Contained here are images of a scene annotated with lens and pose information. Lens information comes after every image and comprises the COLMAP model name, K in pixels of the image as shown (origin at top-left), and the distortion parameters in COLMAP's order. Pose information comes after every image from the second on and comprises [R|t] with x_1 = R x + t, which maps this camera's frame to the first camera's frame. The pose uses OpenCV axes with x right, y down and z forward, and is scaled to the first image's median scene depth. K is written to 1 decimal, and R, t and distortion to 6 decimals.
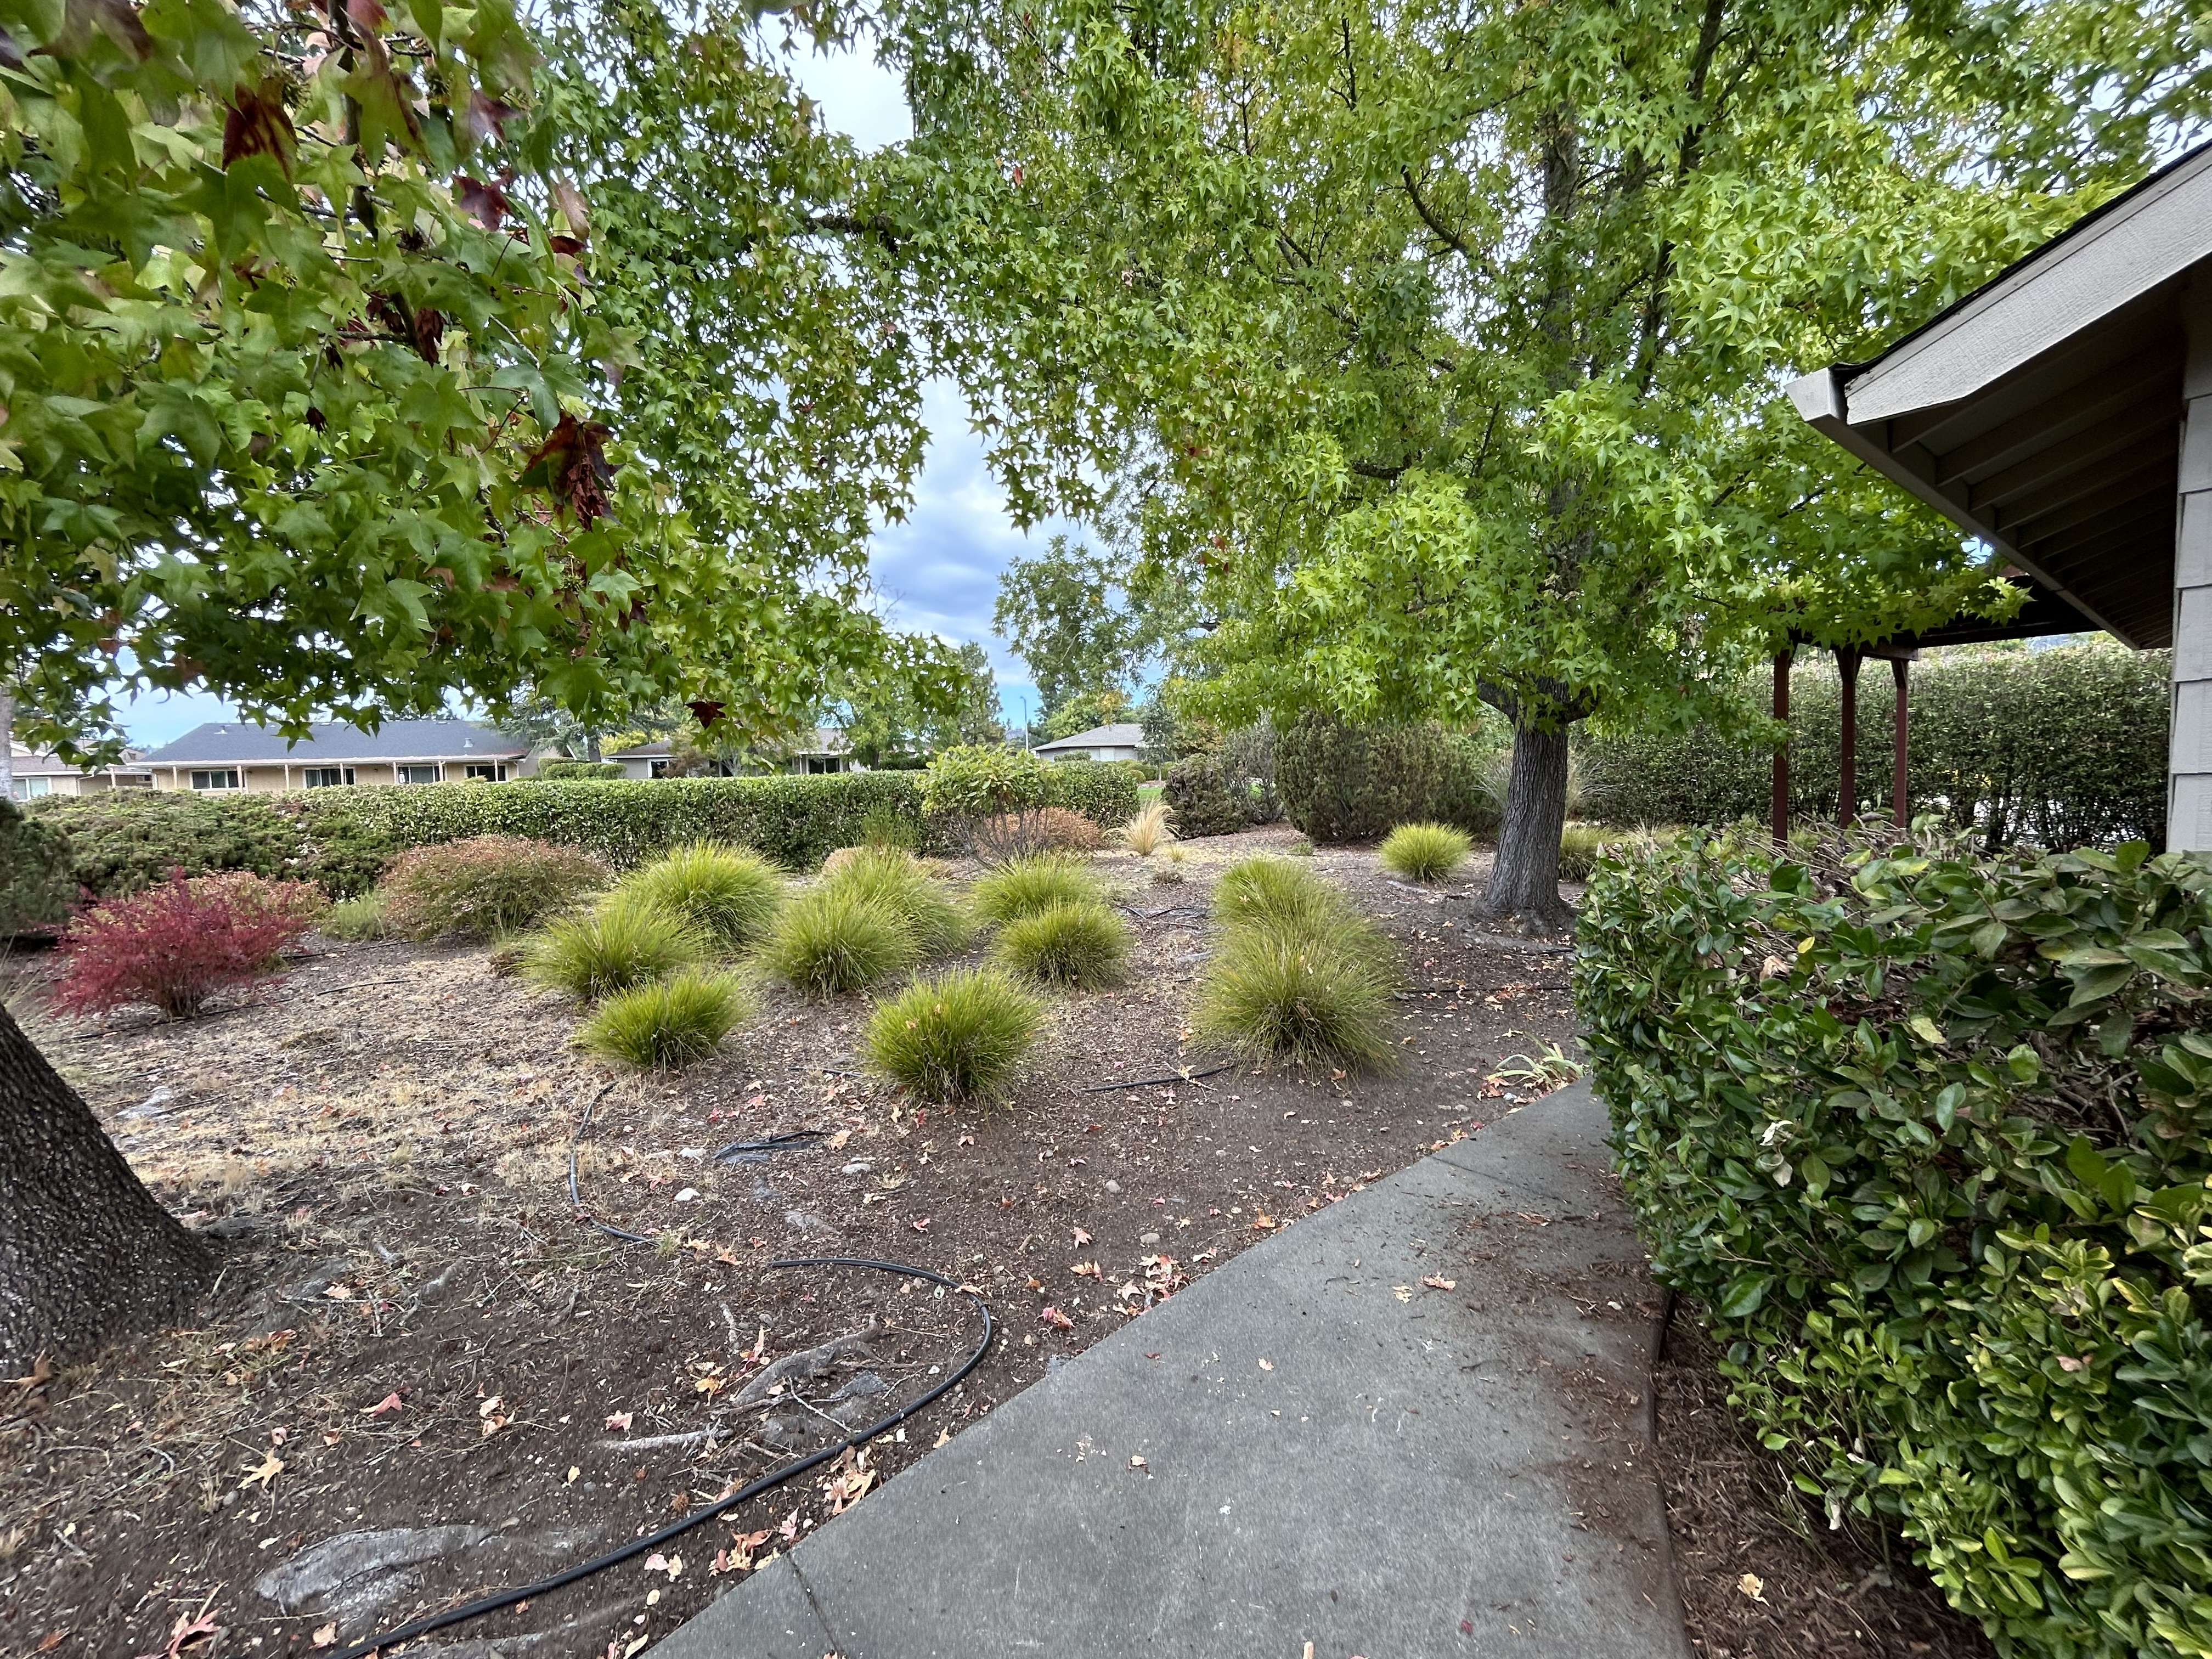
lens RADIAL K [[903.2, 0, 1104.5], [0, 903.2, 831.3], [0, 0, 1]] dist [0.000589, 0.000825]
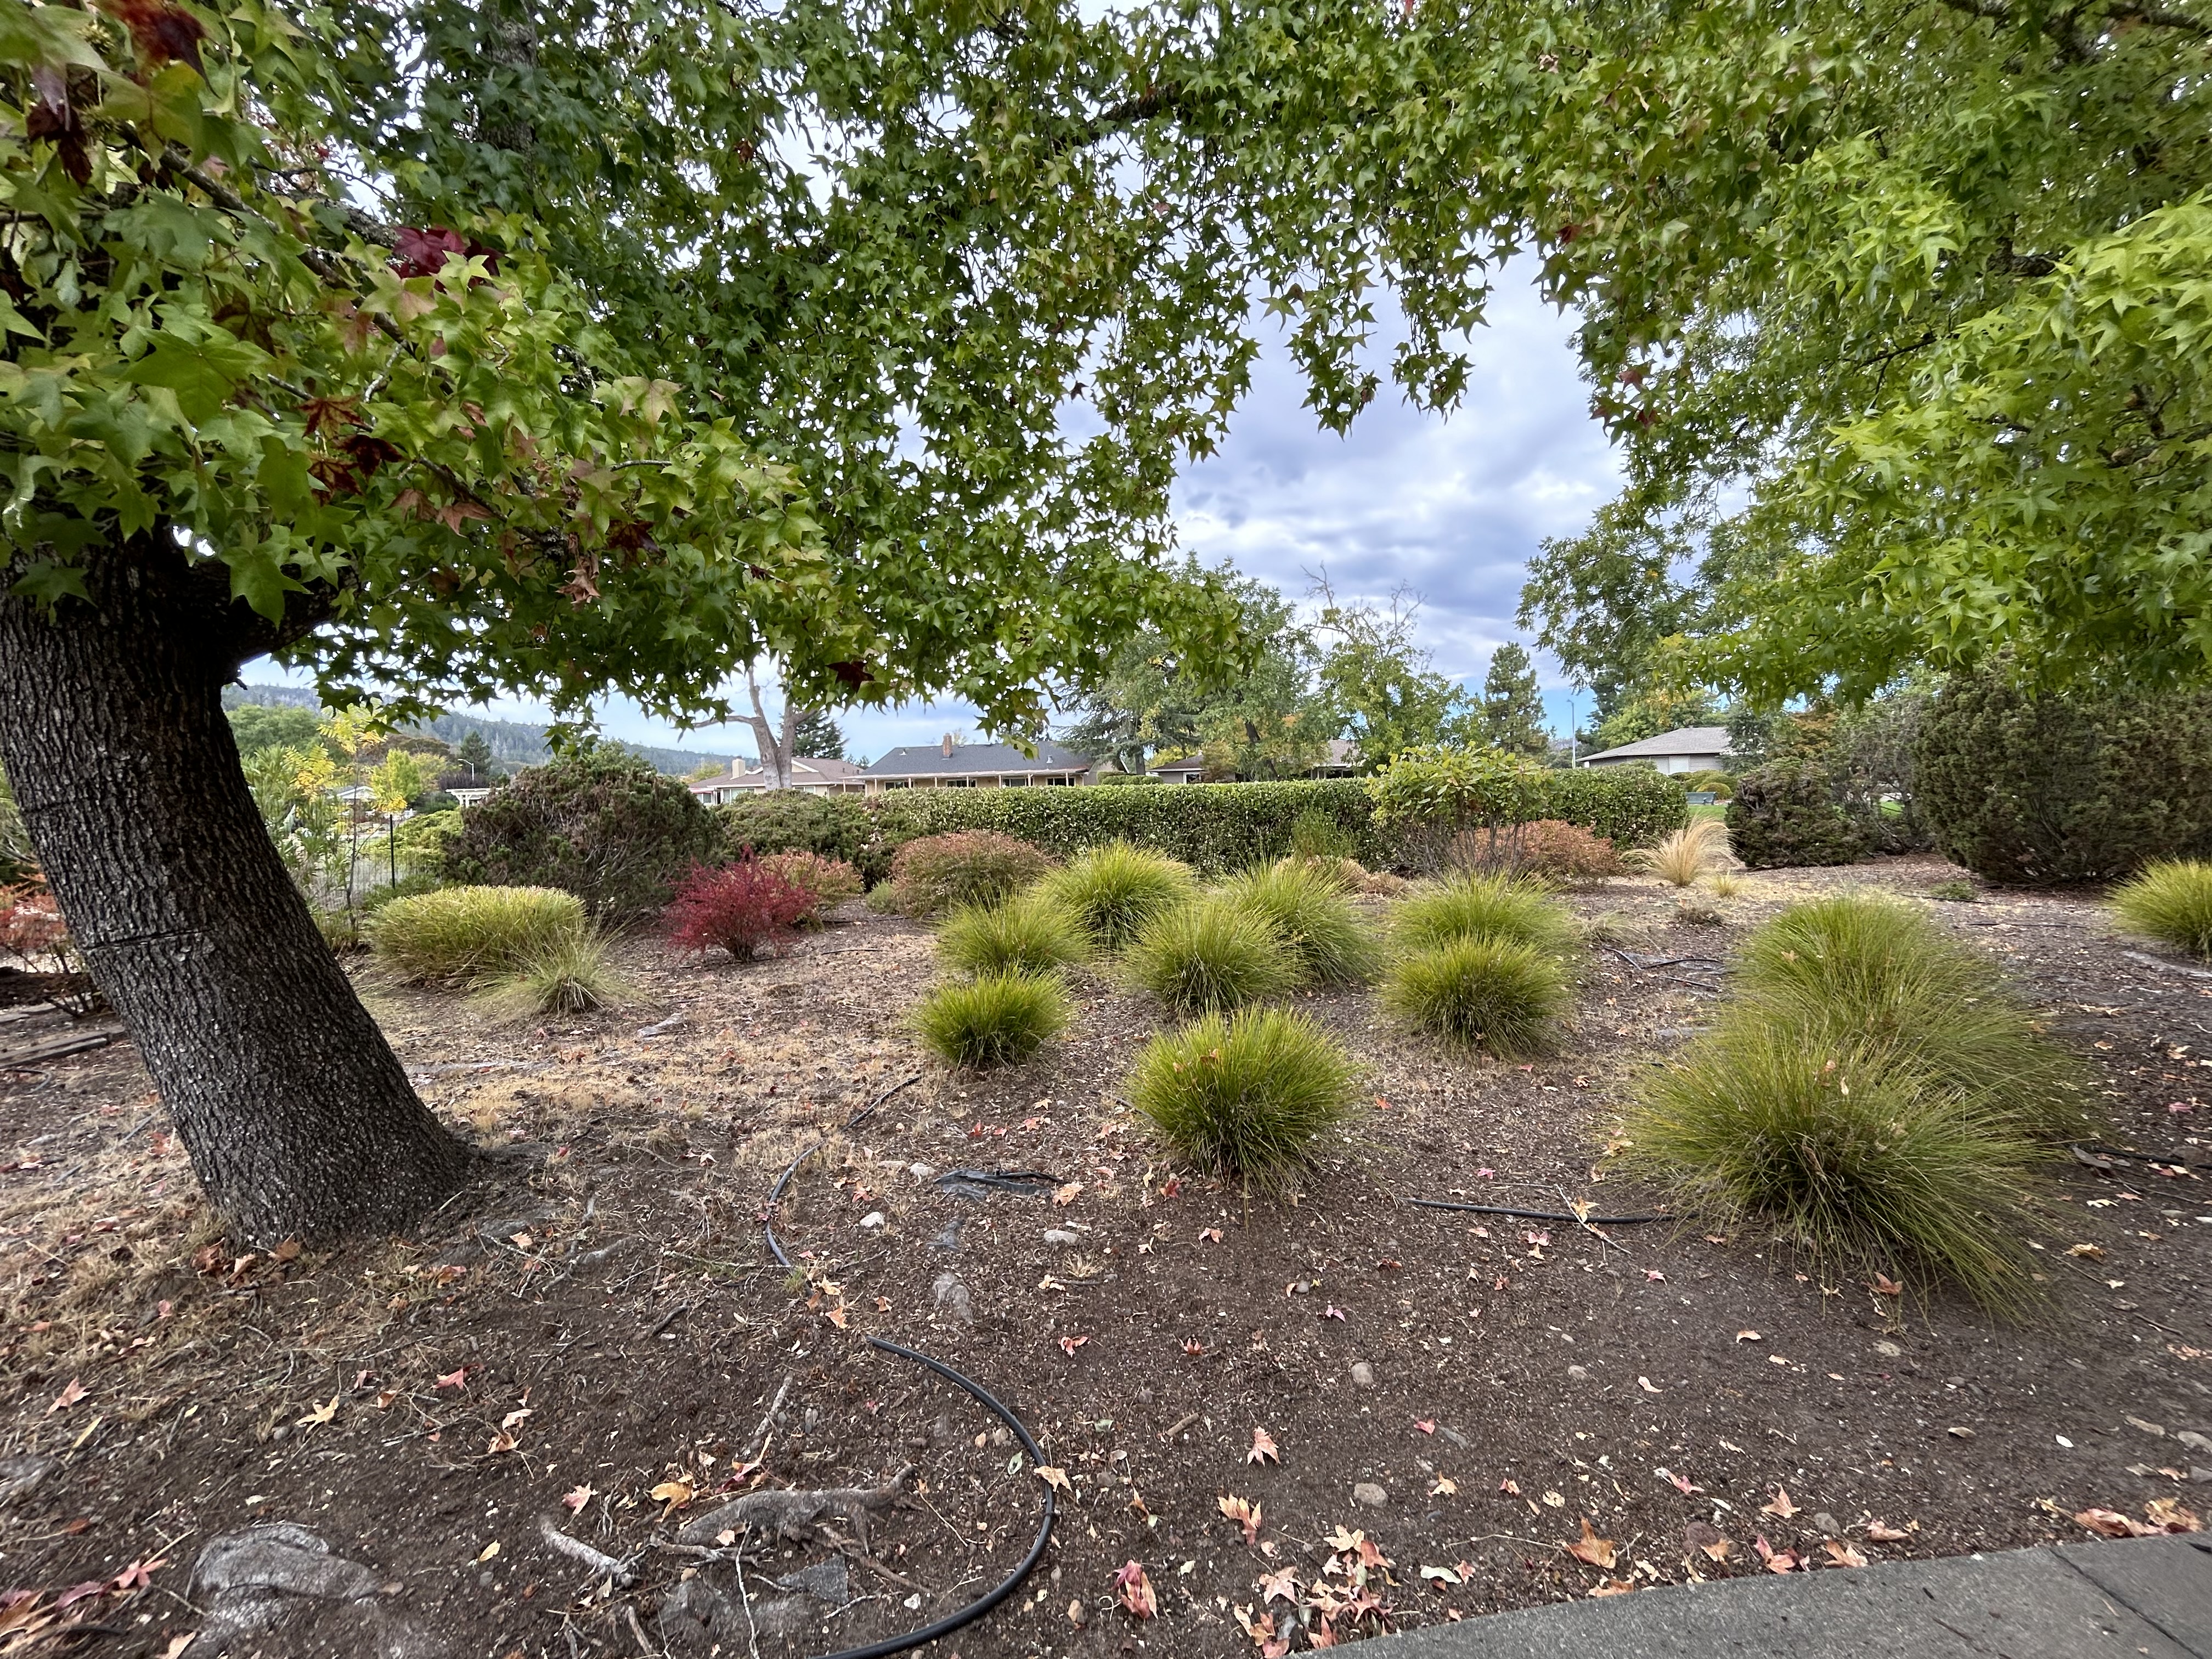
lens RADIAL K [[903.2, 0, 1108.3], [0, 903.2, 825.3], [0, 0, 1]] dist [0.000589, 0.000825]
pose [[0.840963, 0.027438, -0.540396, 0.065495], [-0.039688, 0.999151, -0.011031, 0.003533], [0.539634, 0.030724, 0.841339, 0.112312]]
